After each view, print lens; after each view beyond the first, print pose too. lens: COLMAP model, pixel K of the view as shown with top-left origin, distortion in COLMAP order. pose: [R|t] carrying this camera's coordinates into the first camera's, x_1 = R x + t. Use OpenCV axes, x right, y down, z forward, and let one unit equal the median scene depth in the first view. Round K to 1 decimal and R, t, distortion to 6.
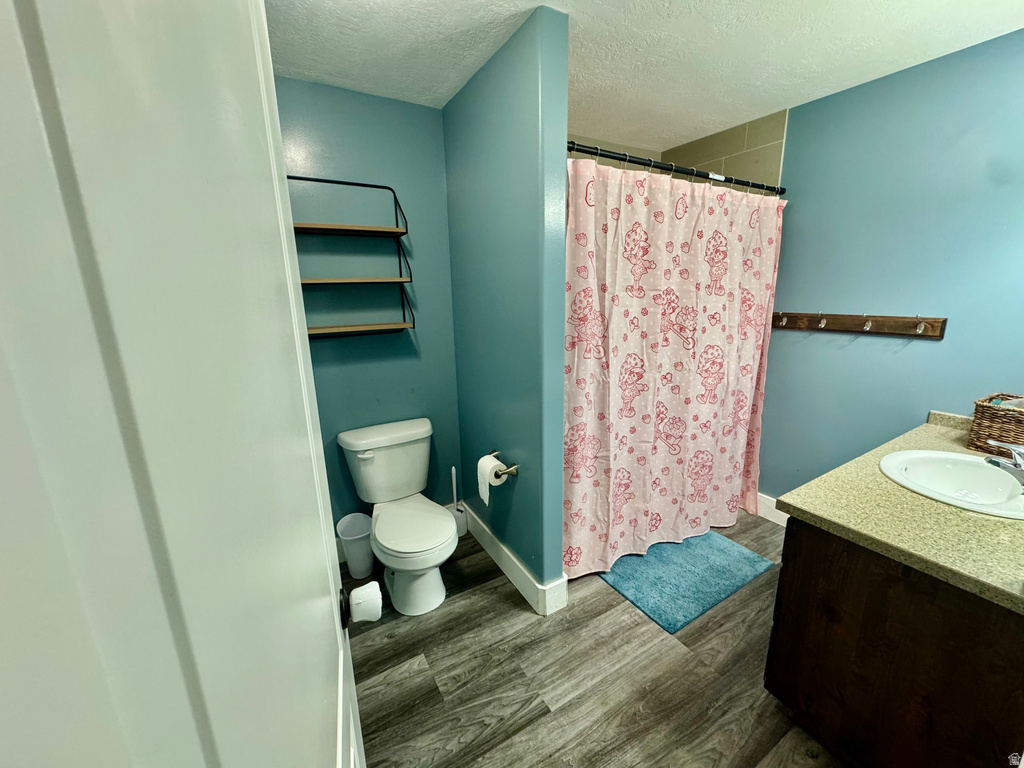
lens RADIAL K [[407.6, 0, 514.5], [0, 407.6, 383.4], [0, 0, 1]] dist [0.002119, 0.000062]
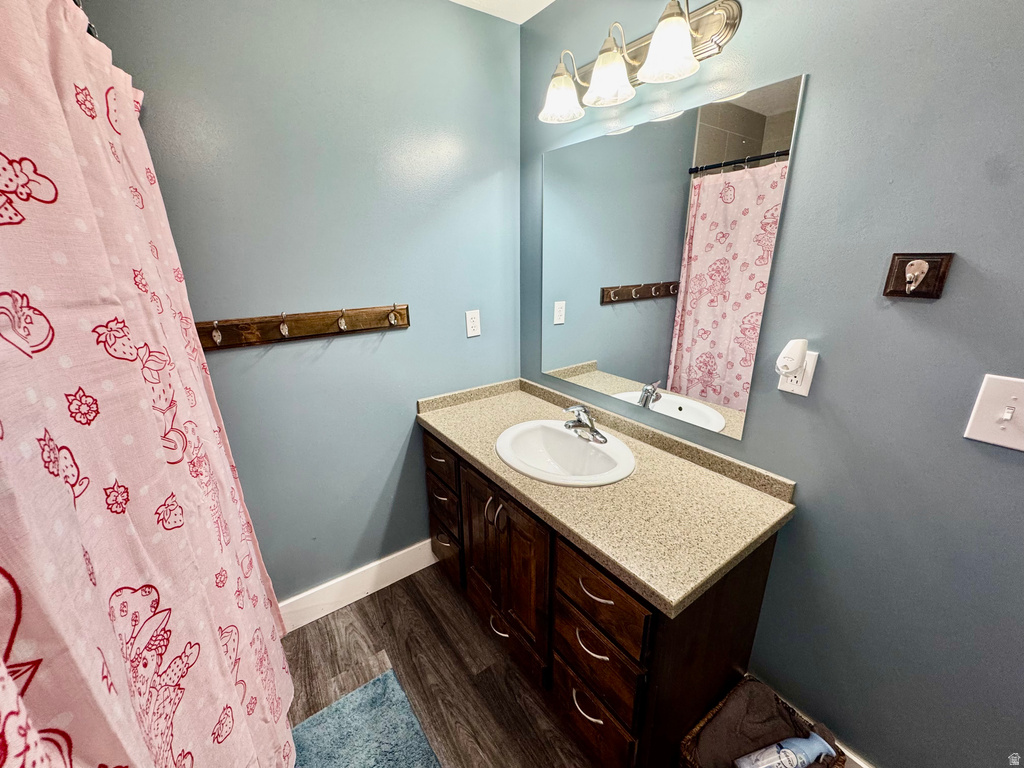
lens RADIAL K [[407.6, 0, 513.3], [0, 407.6, 382.3], [0, 0, 1]] dist [0.002119, 0.000062]
pose [[-0.089017, -0.278872, 0.956194, 0.083678], [0.239543, 0.925835, 0.292318, -0.174215], [-0.966796, 0.255071, -0.015614, 0.690207]]
